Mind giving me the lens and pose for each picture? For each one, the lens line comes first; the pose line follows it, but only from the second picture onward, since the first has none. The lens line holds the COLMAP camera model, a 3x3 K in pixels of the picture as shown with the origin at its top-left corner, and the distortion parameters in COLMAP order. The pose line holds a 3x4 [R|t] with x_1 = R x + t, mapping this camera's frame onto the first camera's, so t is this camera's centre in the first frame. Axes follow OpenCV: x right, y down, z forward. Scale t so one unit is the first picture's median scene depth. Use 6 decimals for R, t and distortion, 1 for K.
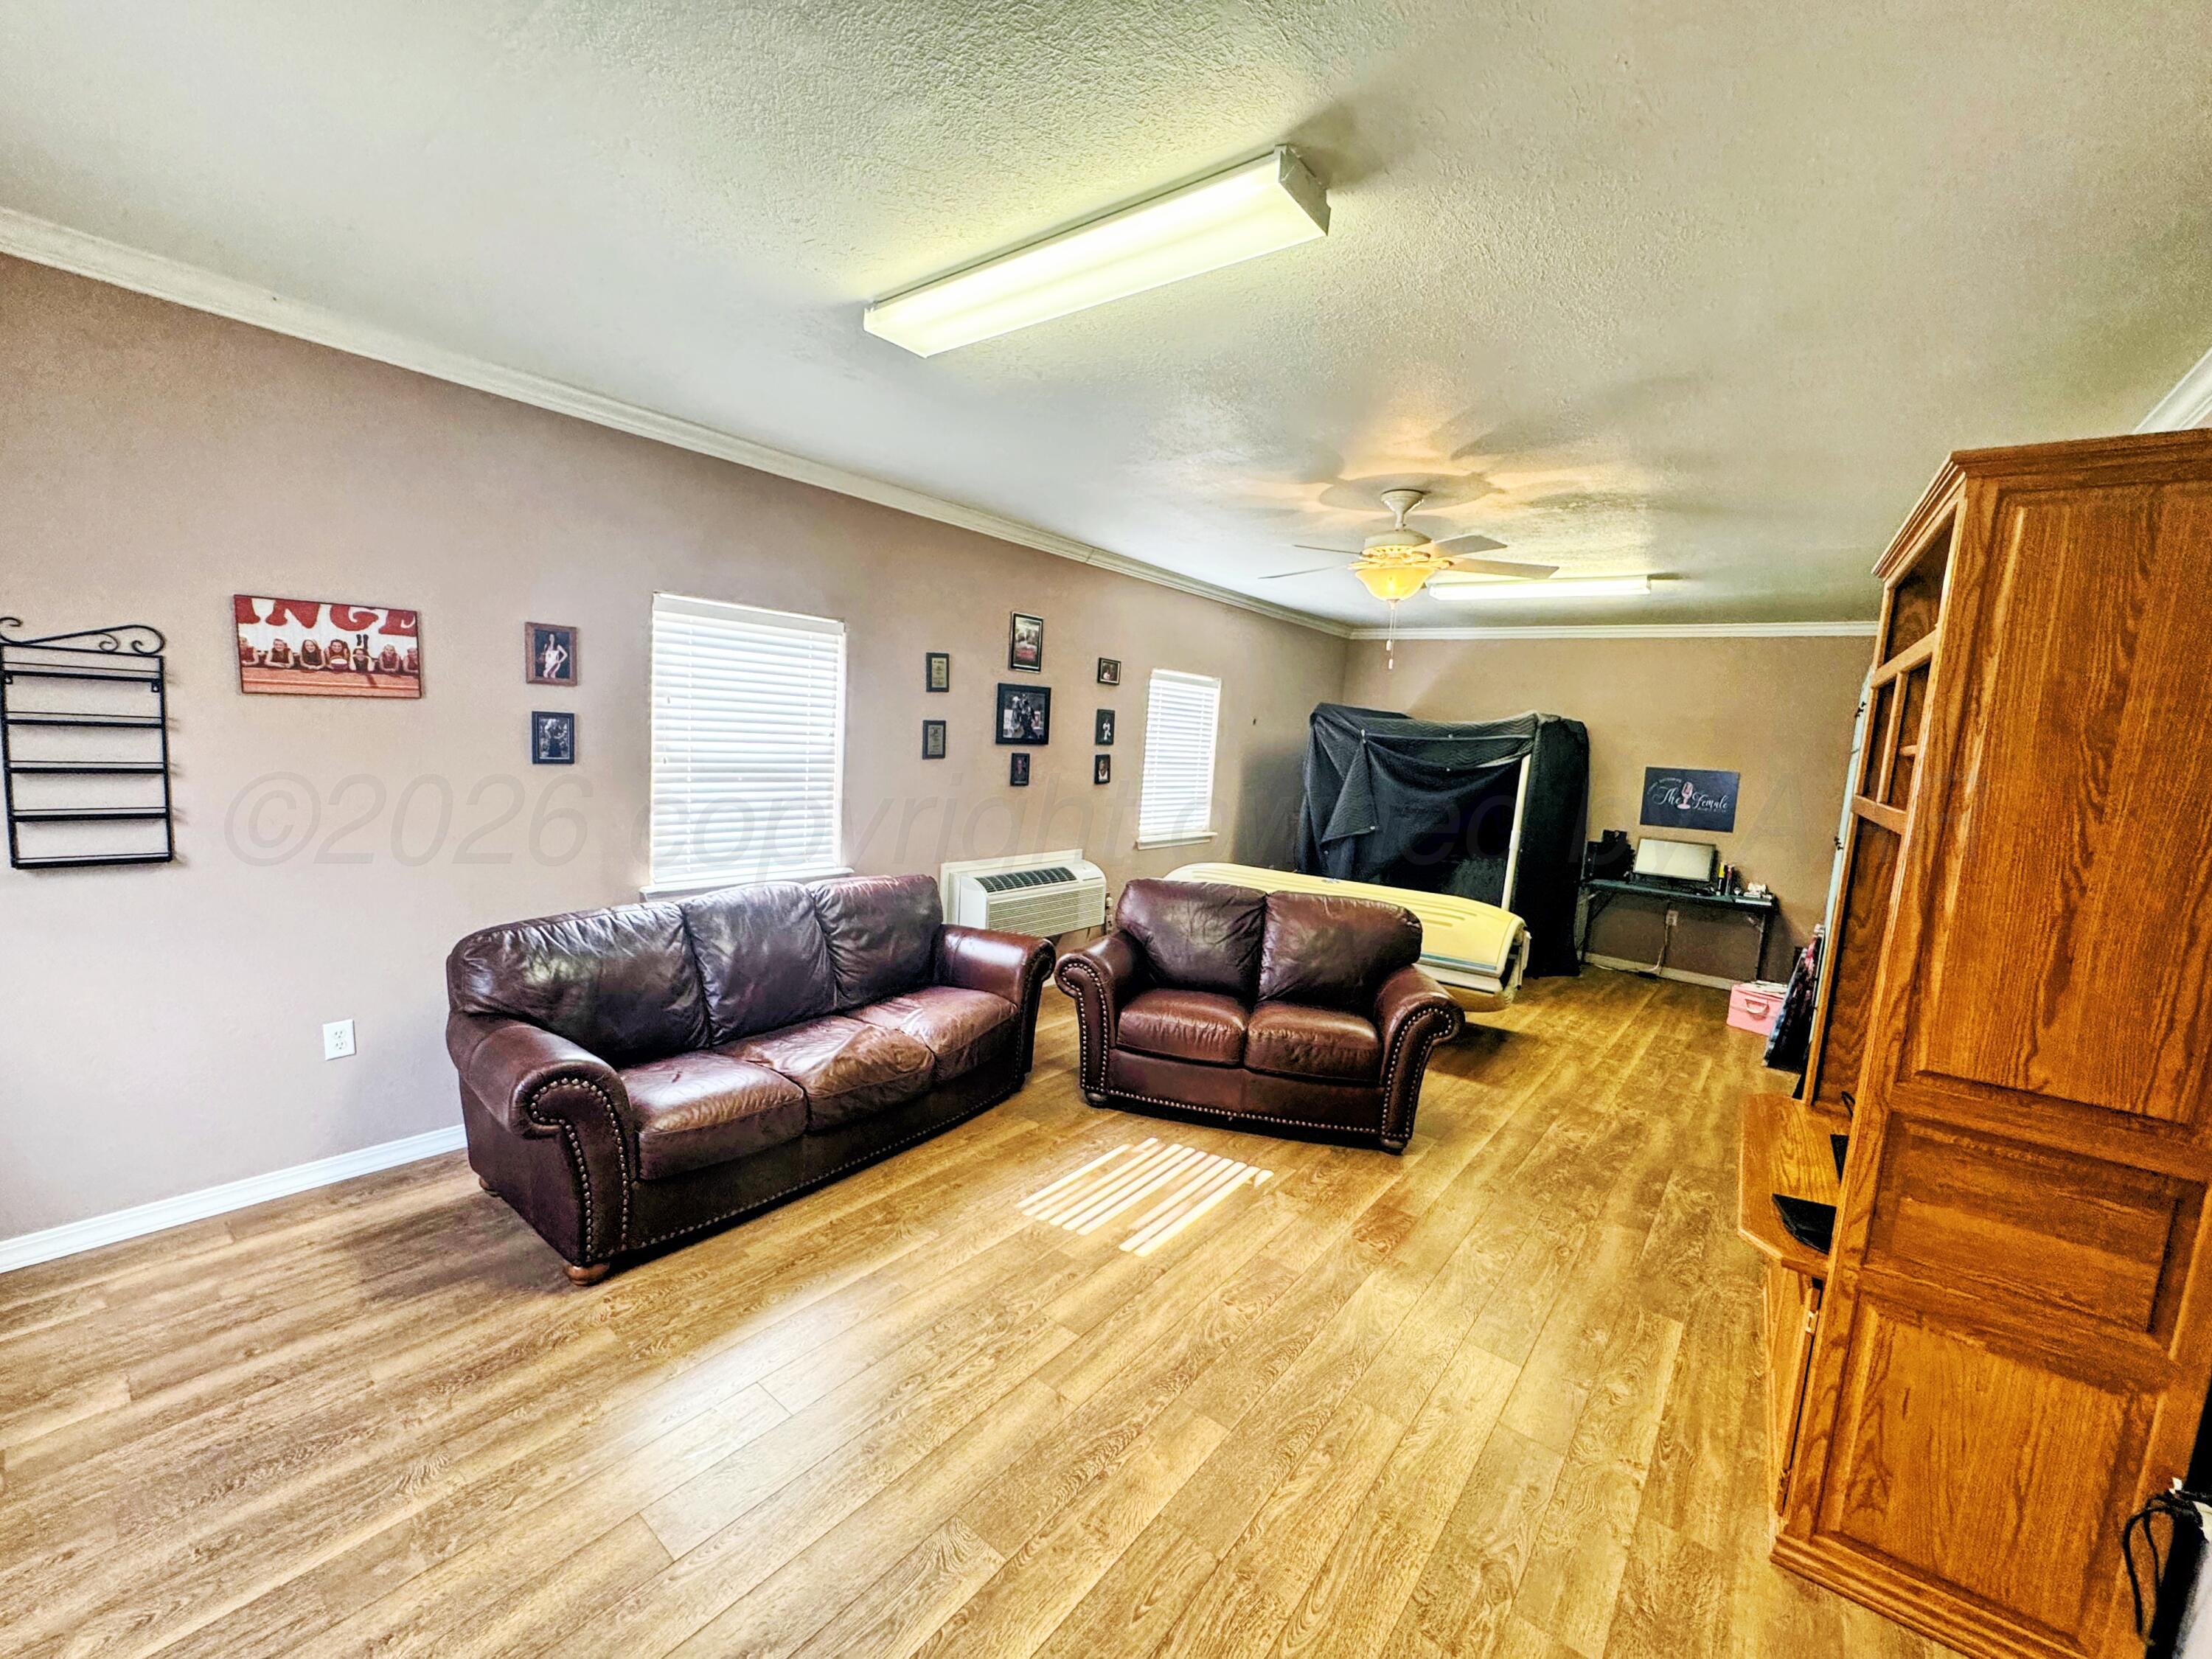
lens RADIAL K [[899.7, 0, 1106.0], [0, 899.7, 829.5], [0, 0, 1]] dist [-0.000393, 0.000087]
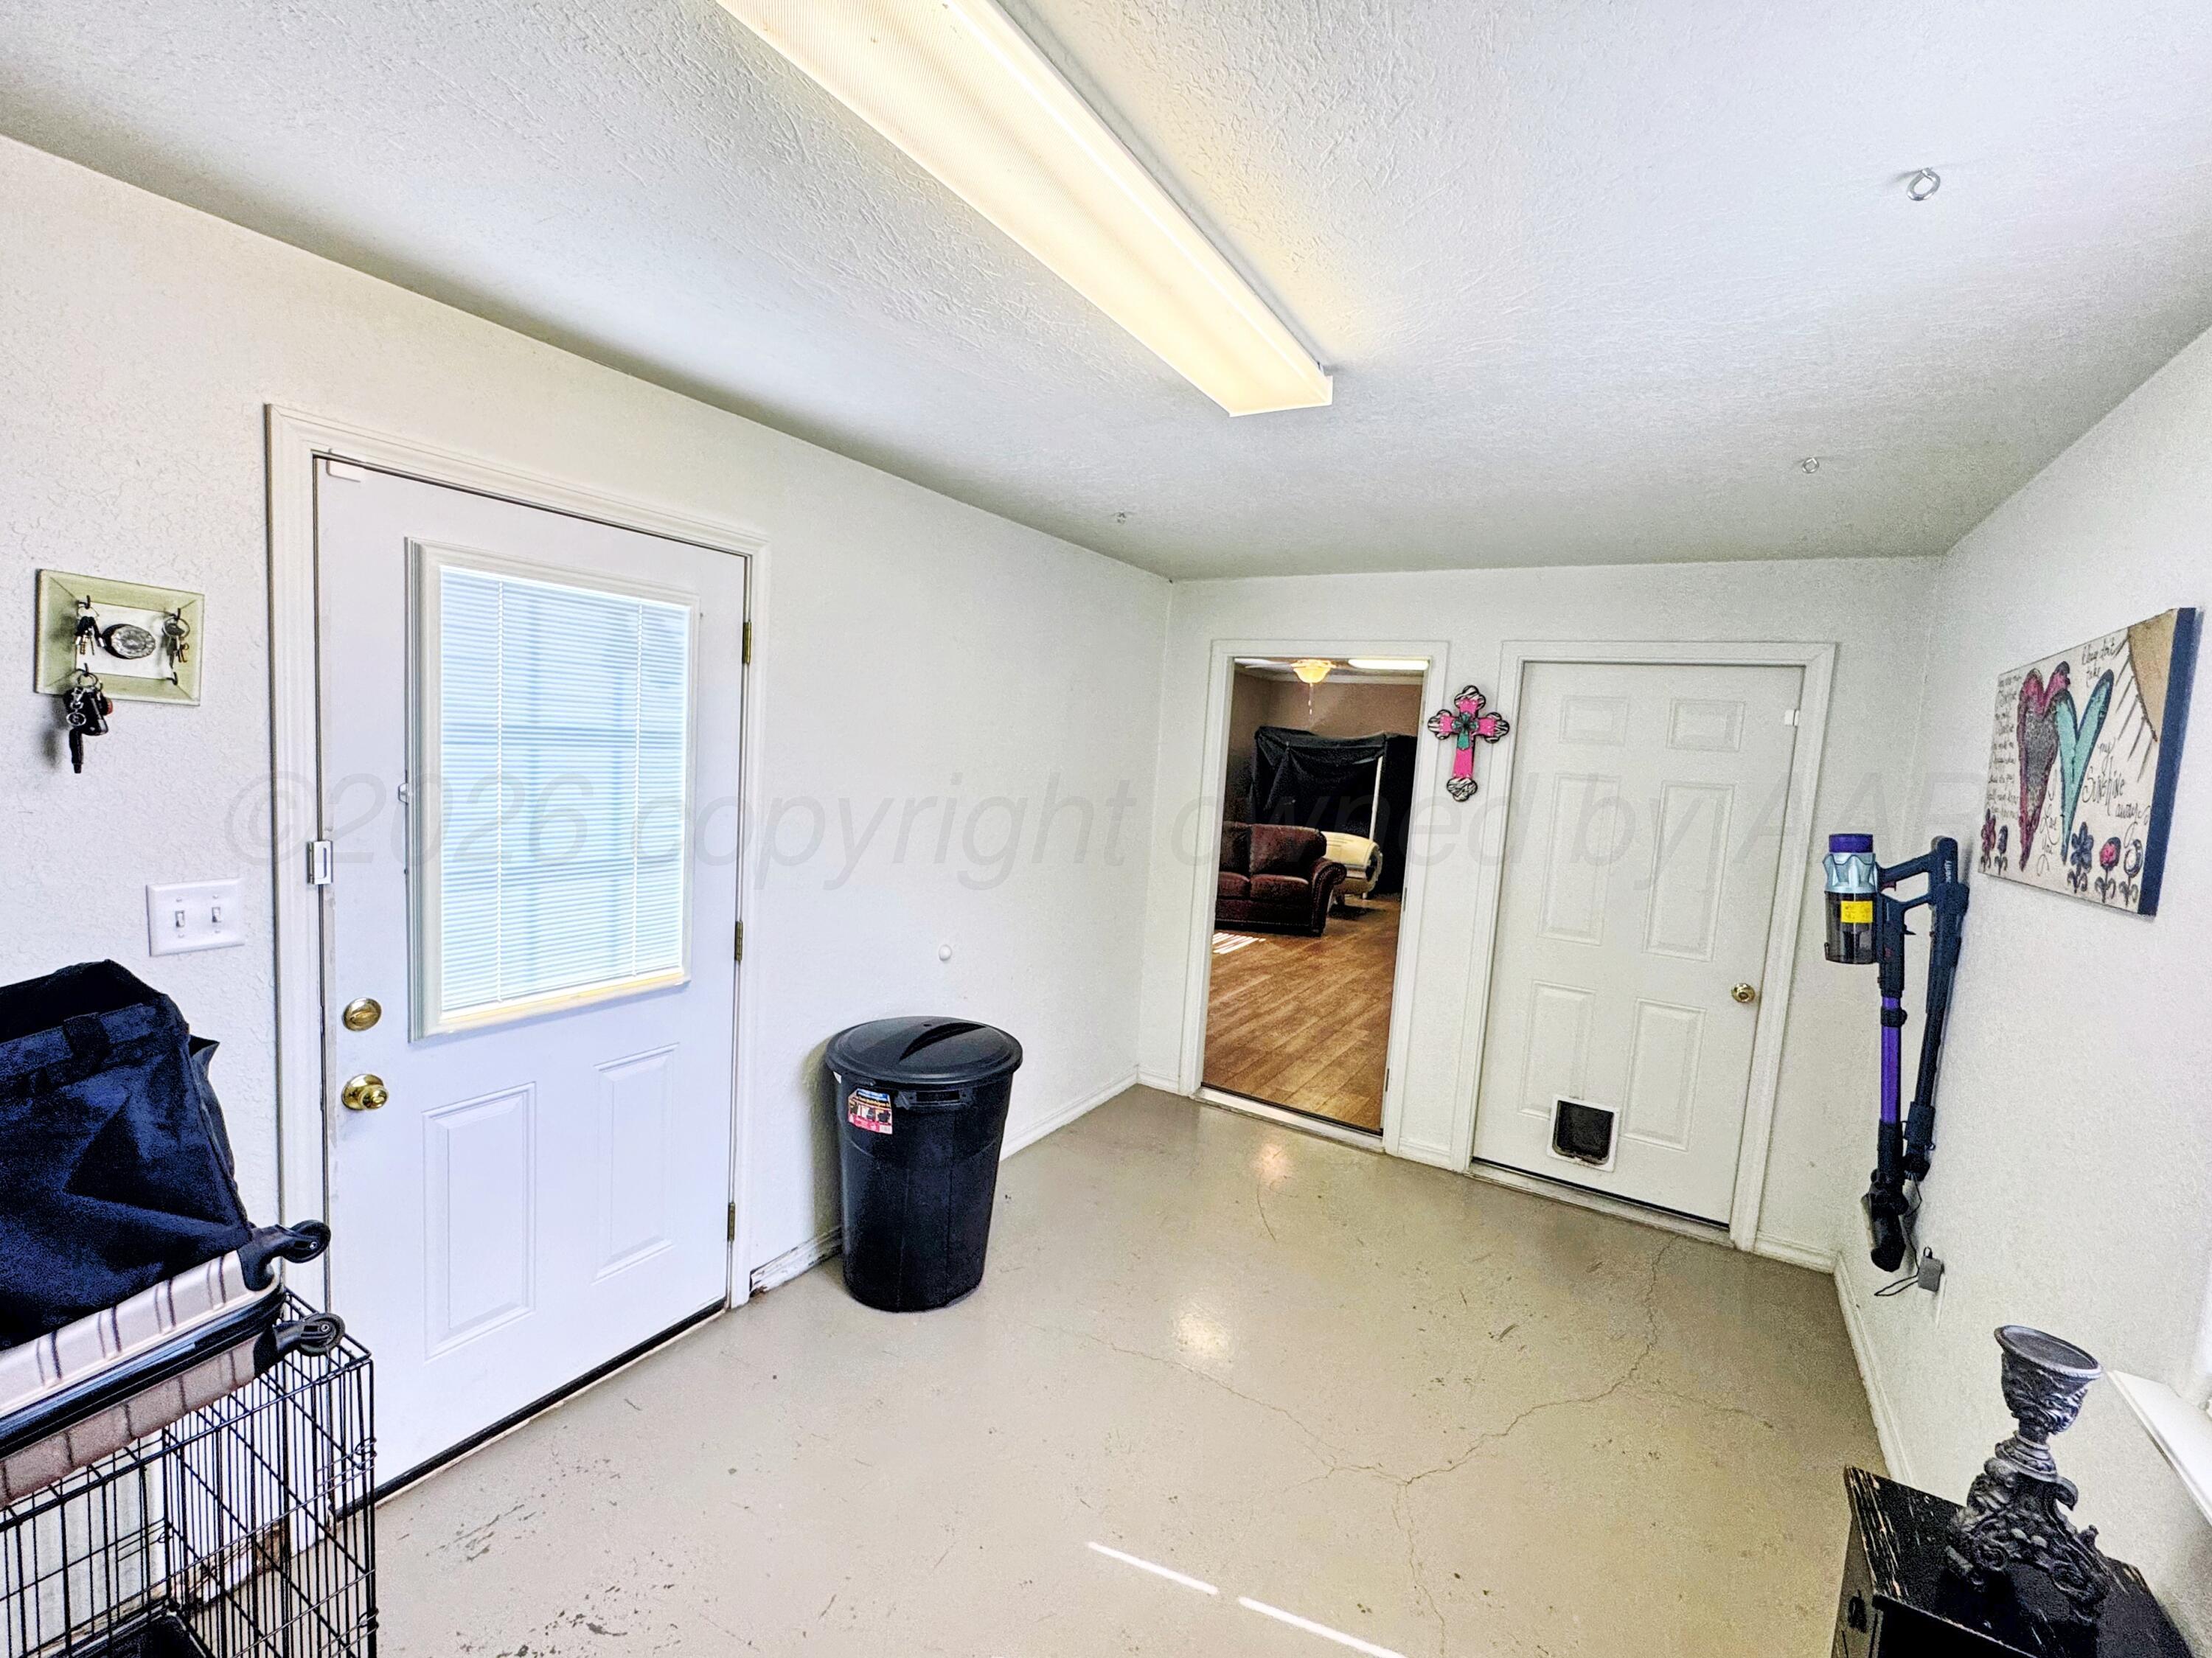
lens RADIAL K [[944.8, 0, 1106.0], [0, 944.8, 829.0], [0, 0, 1]] dist [-0.000189, 0.000595]
pose [[0.992535, -0.006952, 0.121758, -0.287482], [0.008864, 0.999846, -0.015167, 0.080964], [-0.121634, 0.016133, 0.992444, -0.754928]]
